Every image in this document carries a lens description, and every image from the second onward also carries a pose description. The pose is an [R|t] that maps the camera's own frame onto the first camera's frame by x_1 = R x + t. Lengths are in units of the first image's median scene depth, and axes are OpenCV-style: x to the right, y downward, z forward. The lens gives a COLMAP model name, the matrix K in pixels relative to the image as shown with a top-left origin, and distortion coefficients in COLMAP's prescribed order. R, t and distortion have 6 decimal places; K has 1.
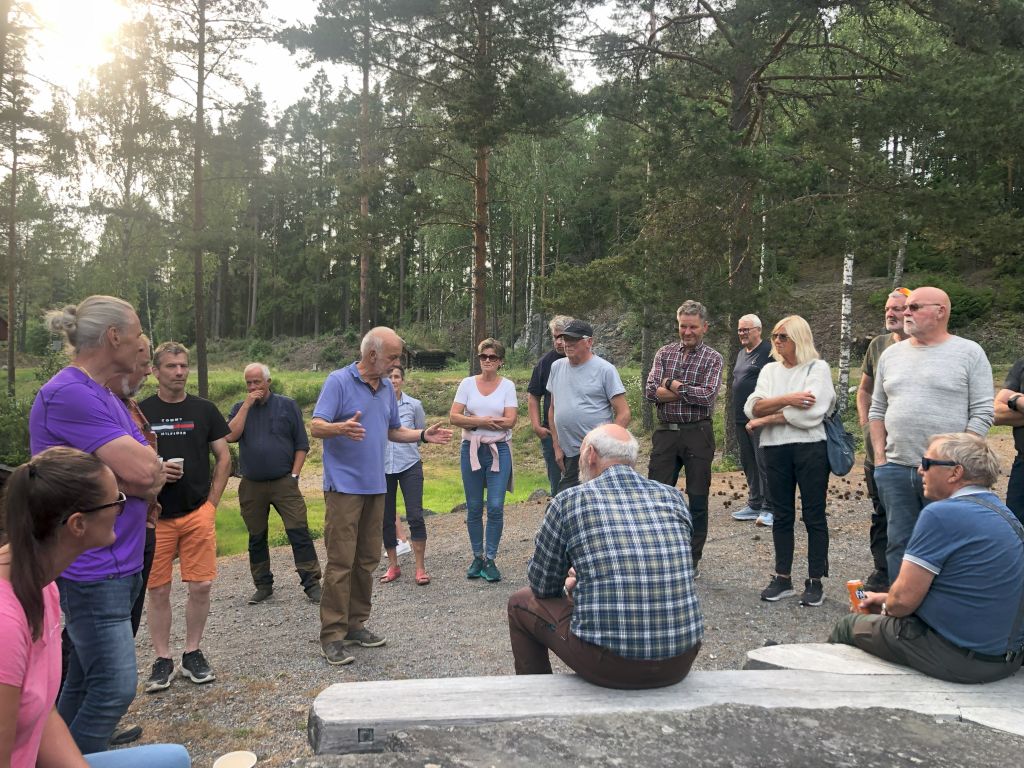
lens RADIAL K [[830.7, 0, 512.0], [0, 830.7, 384.0], [0, 0, 1]] dist [0.007534, 0.000863]
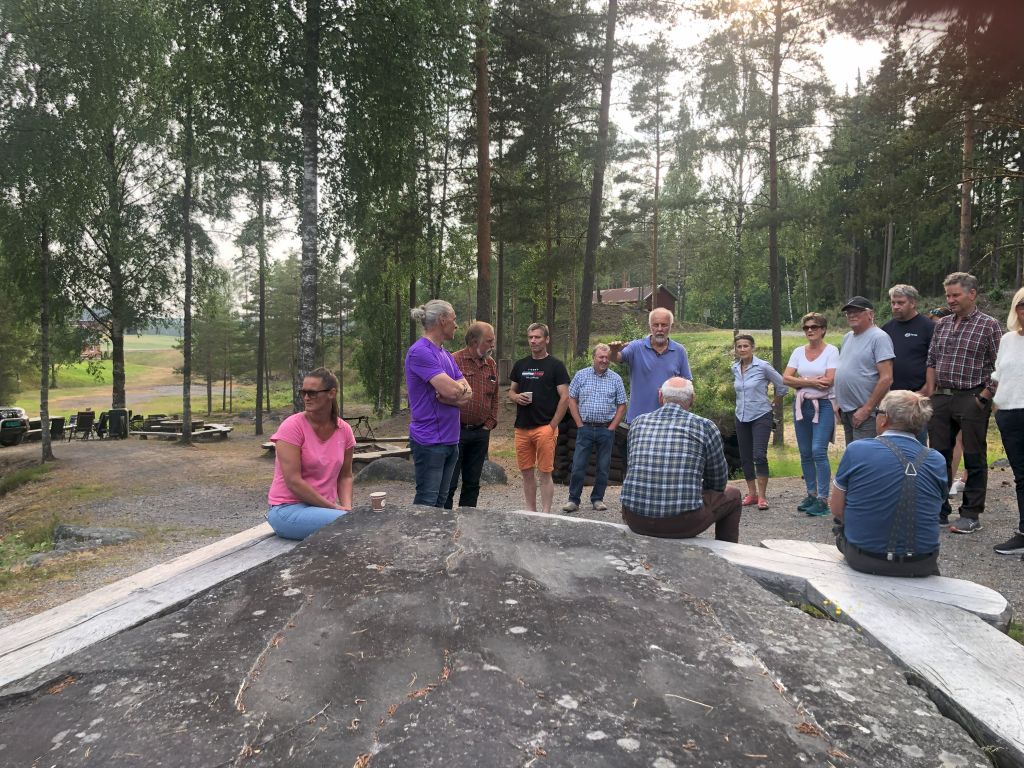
lens RADIAL K [[830.7, 0, 512.0], [0, 830.7, 384.0], [0, 0, 1]] dist [0.007534, 0.000863]
pose [[0.731174, 0.034392, -0.681324, 0.473050], [-0.004009, 0.998928, 0.046122, -0.004456], [0.682180, -0.030992, 0.730528, -0.172543]]
